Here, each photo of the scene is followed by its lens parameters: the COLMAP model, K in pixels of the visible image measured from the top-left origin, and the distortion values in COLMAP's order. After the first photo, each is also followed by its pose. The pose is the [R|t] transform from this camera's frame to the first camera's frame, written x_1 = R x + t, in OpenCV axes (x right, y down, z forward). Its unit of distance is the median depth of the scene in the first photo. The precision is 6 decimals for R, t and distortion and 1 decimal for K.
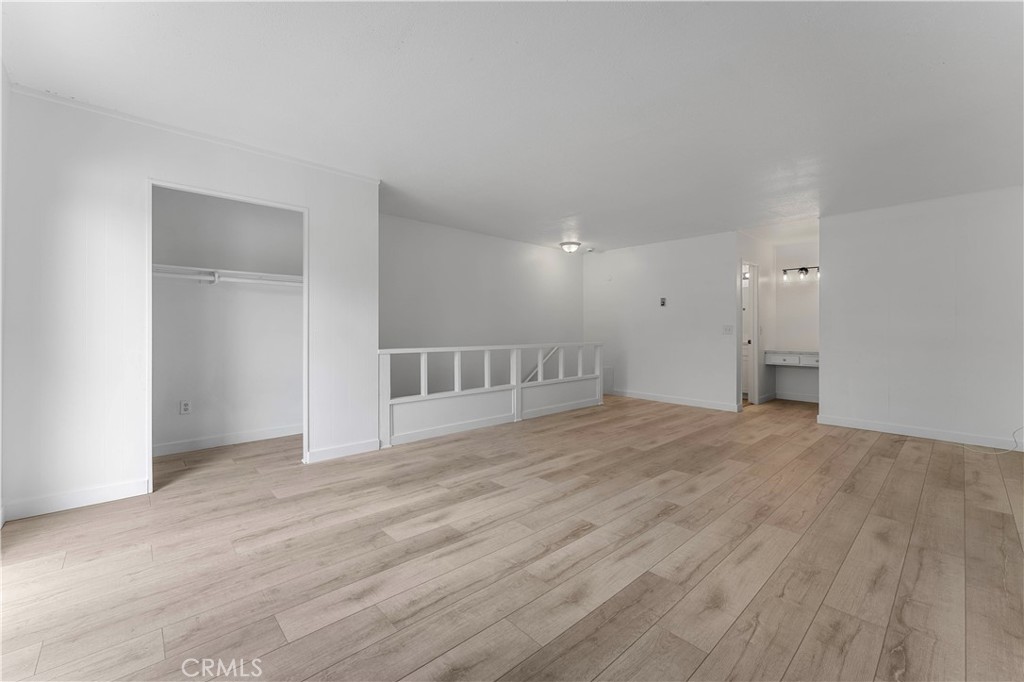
lens RADIAL K [[418.9, 0, 508.2], [0, 418.9, 337.7], [0, 0, 1]] dist [-0.000496, 0.000040]
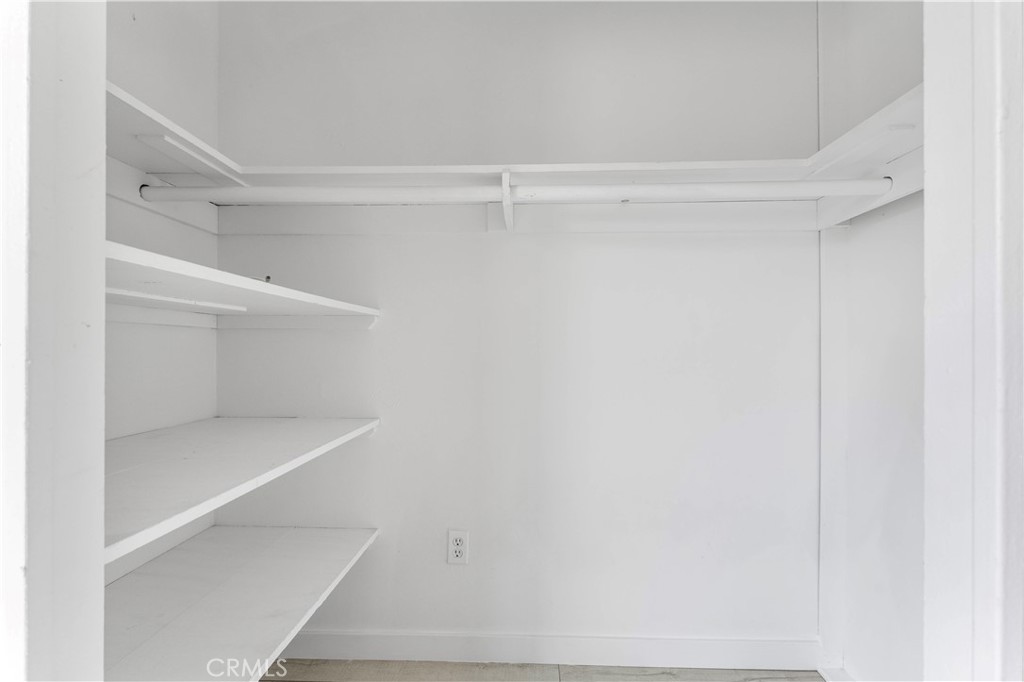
lens RADIAL K [[418.9, 0, 511.2], [0, 418.9, 342.4], [0, 0, 1]] dist [-0.000496, 0.000040]
pose [[0.705444, -0.000520, -0.708766, -0.465359], [-0.004968, 0.999972, -0.005678, -0.025948], [0.708749, 0.007527, 0.705421, 0.773460]]
